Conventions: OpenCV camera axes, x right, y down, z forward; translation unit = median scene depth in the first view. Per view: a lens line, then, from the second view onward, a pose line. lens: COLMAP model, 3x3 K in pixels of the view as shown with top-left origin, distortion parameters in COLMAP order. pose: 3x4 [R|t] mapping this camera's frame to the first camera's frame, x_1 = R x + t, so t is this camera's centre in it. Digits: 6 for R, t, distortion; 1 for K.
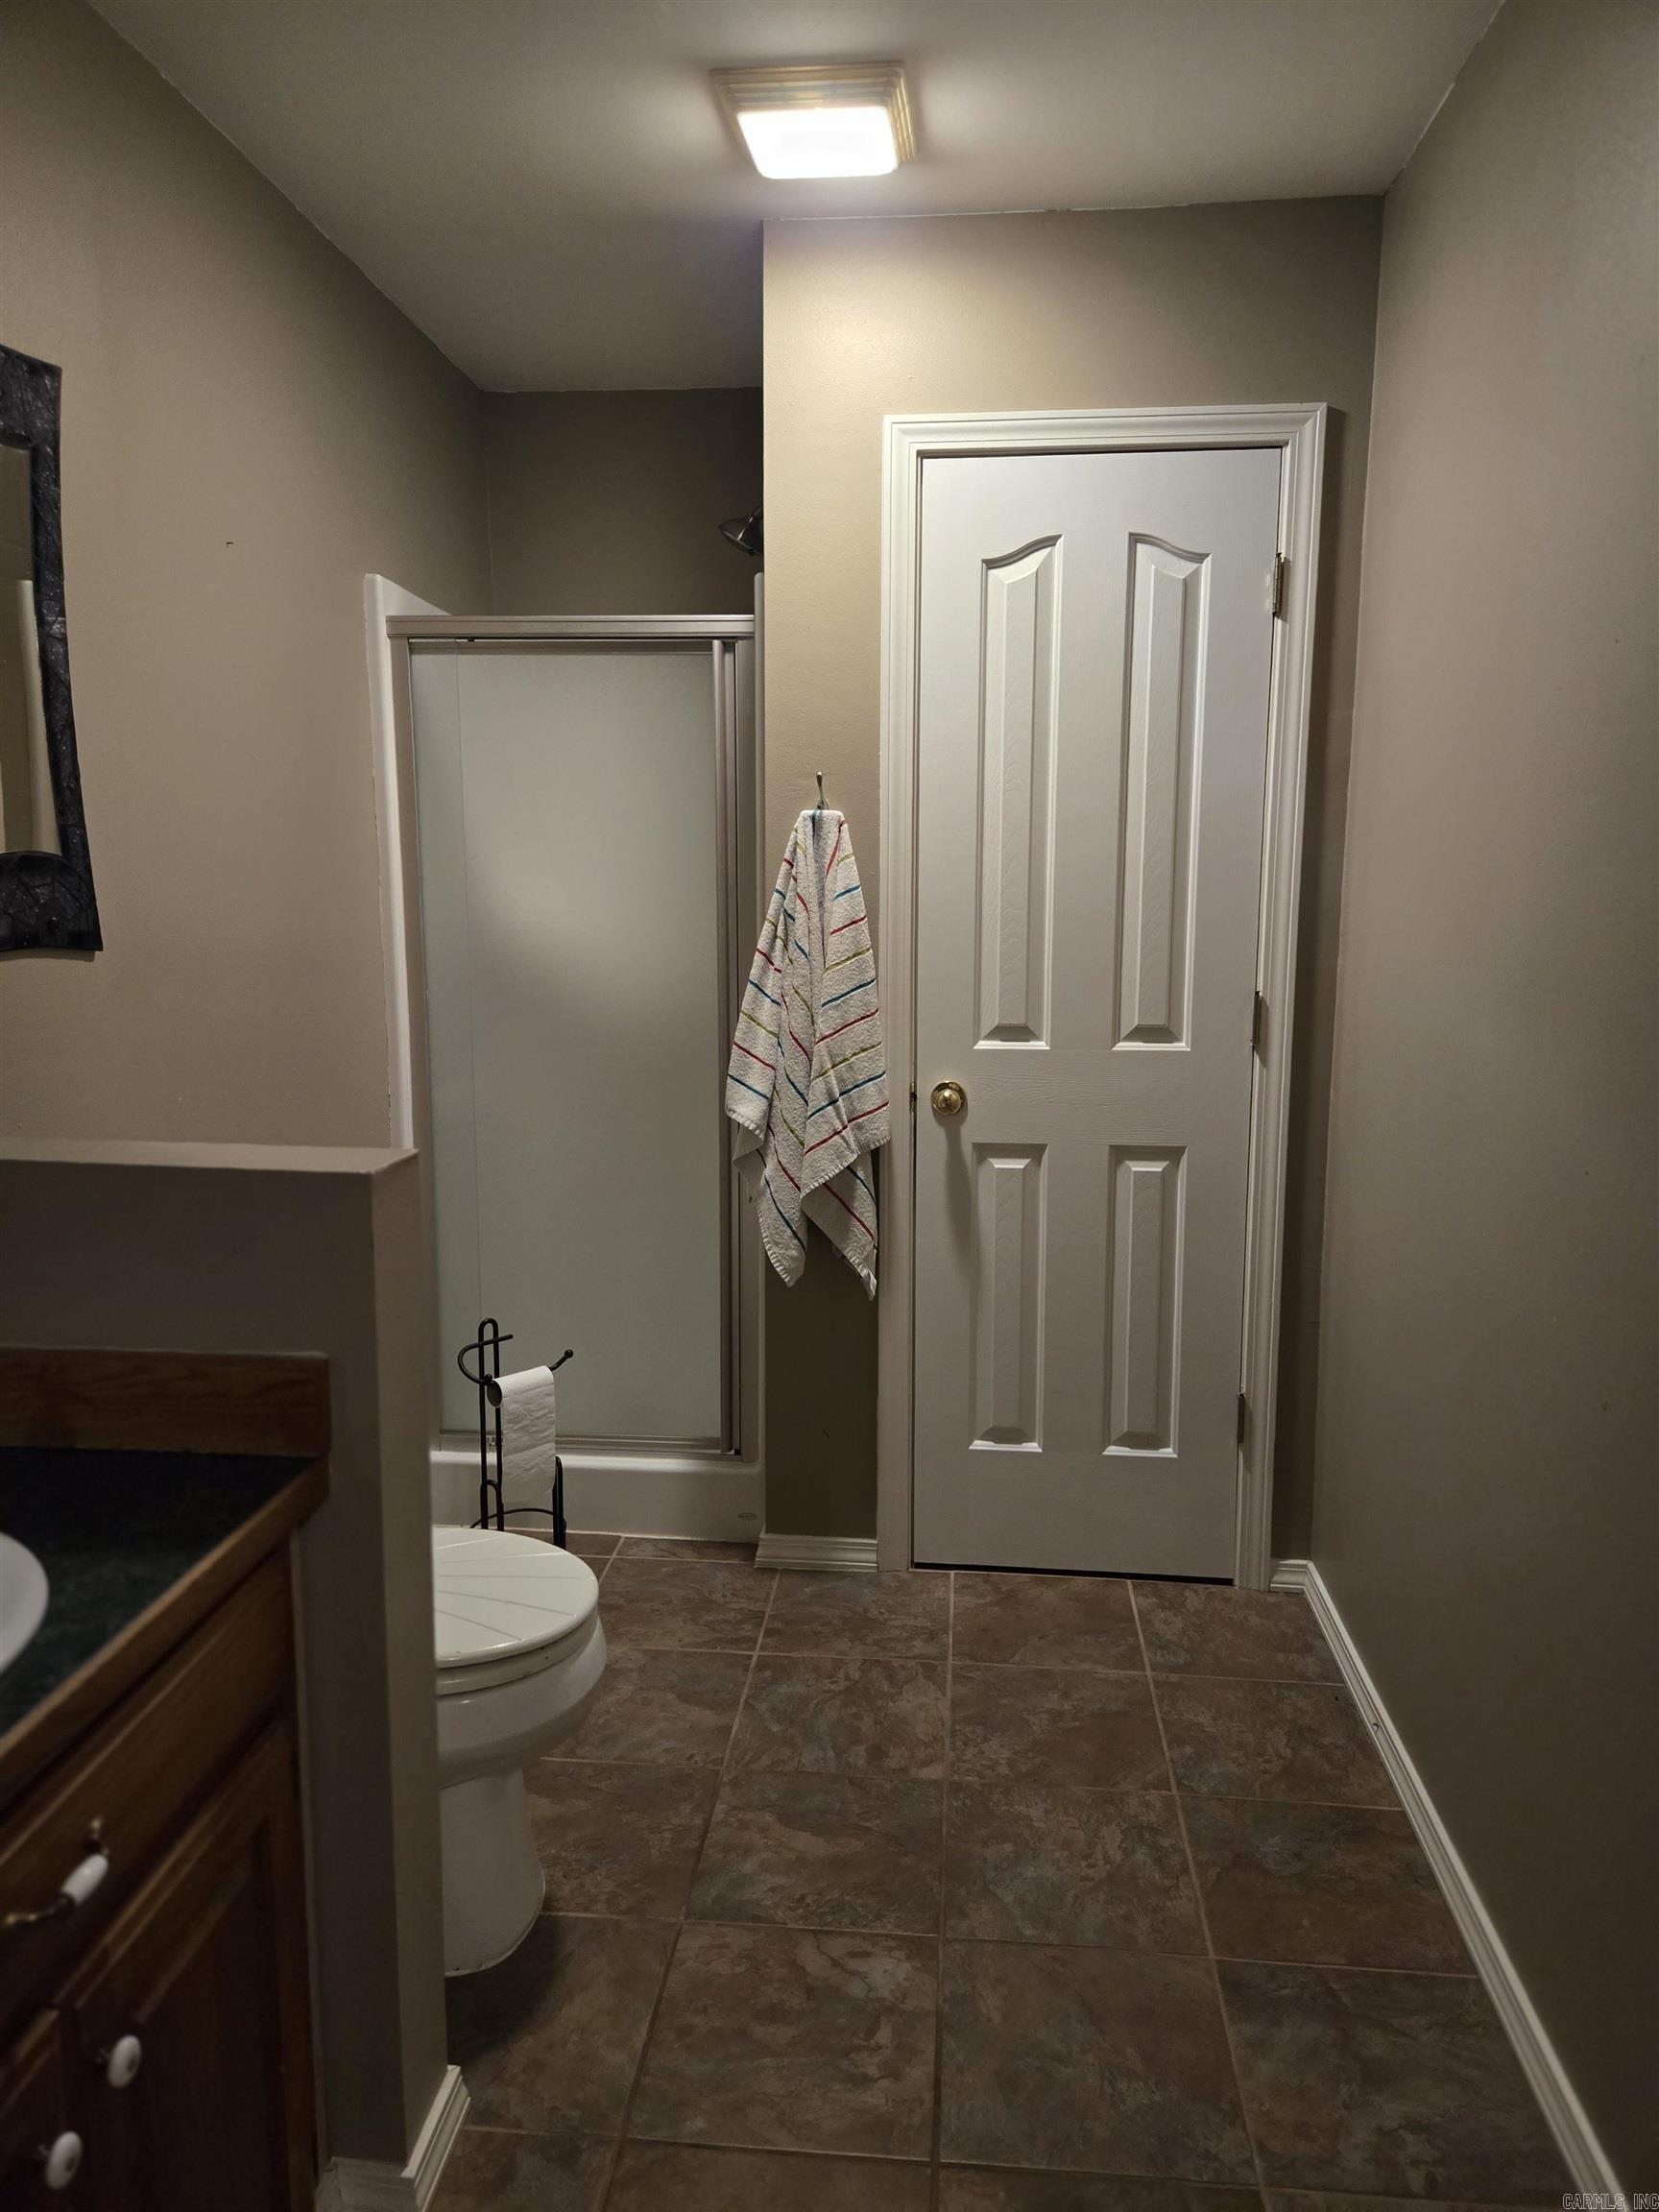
lens RADIAL K [[1468.7, 0, 830.3], [0, 1468.7, 1101.7], [0, 0, 1]] dist [0.043803, -0.005215]
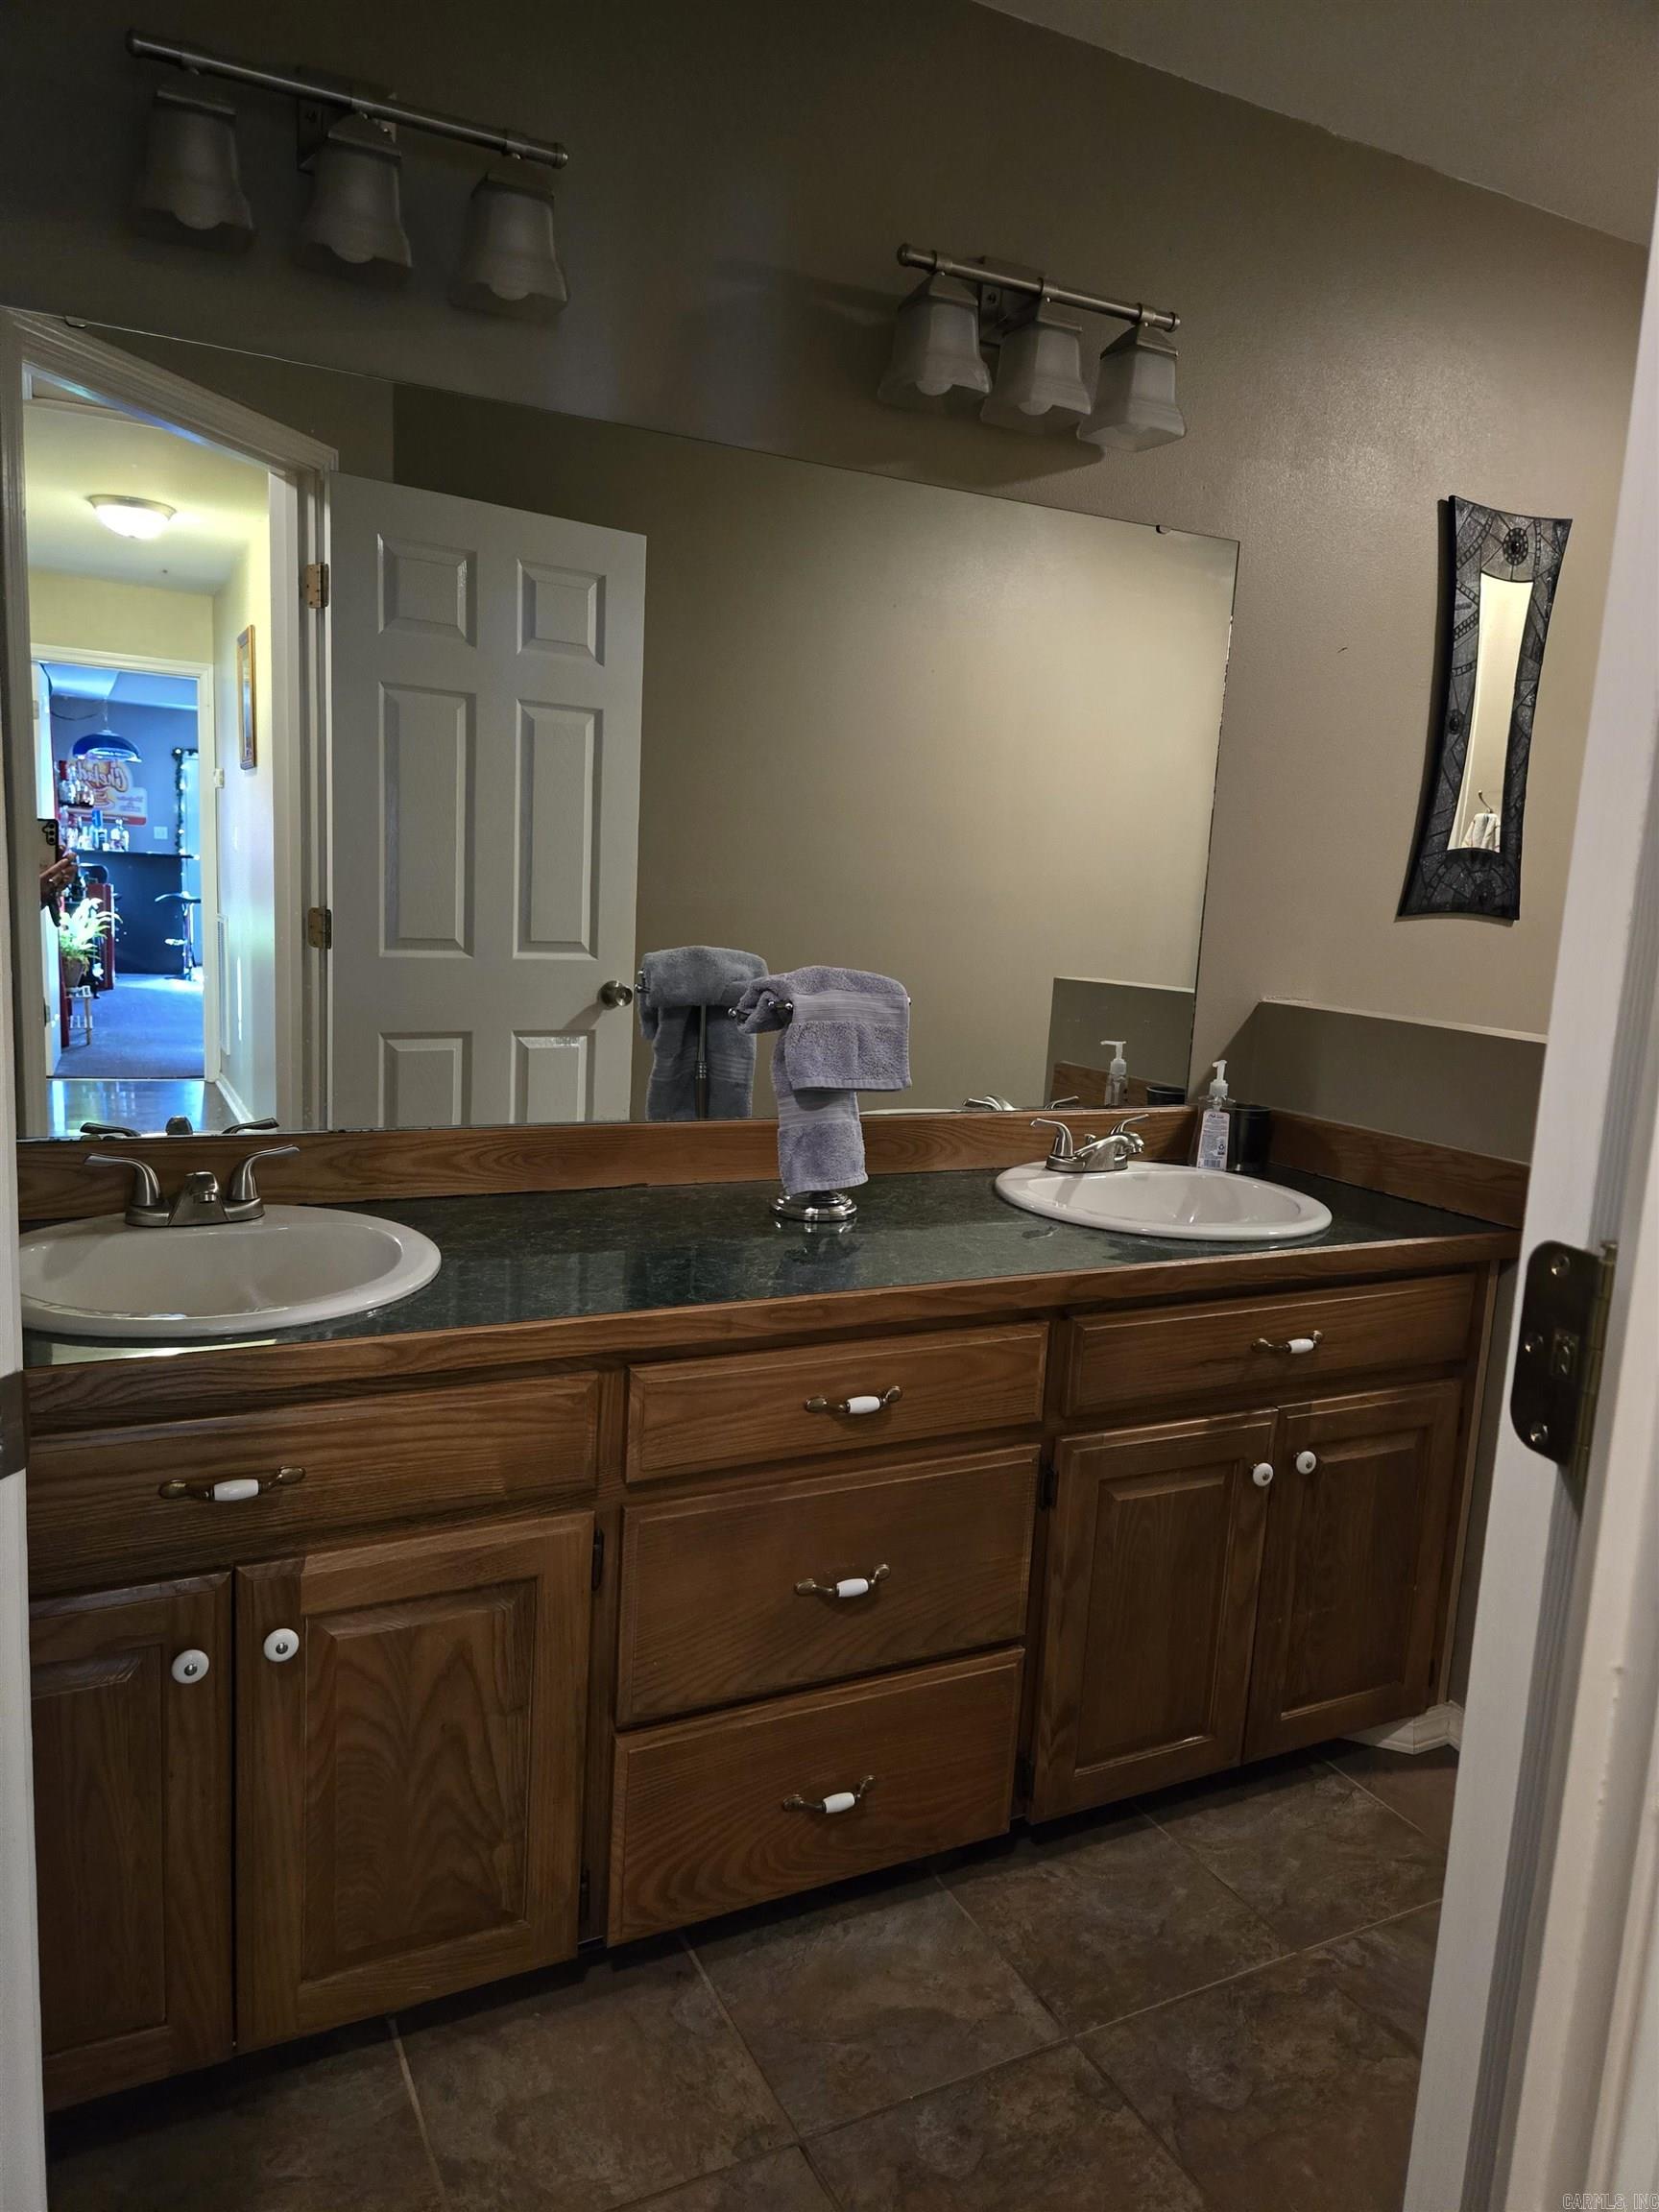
lens RADIAL K [[1468.7, 0, 828.3], [0, 1468.7, 1111.6], [0, 0, 1]] dist [0.043803, -0.005215]
pose [[0.522591, 0.148308, -0.839585, 0.409183], [-0.179728, 0.981788, 0.061558, 0.116753], [0.833425, 0.118728, 0.539729, -0.317763]]
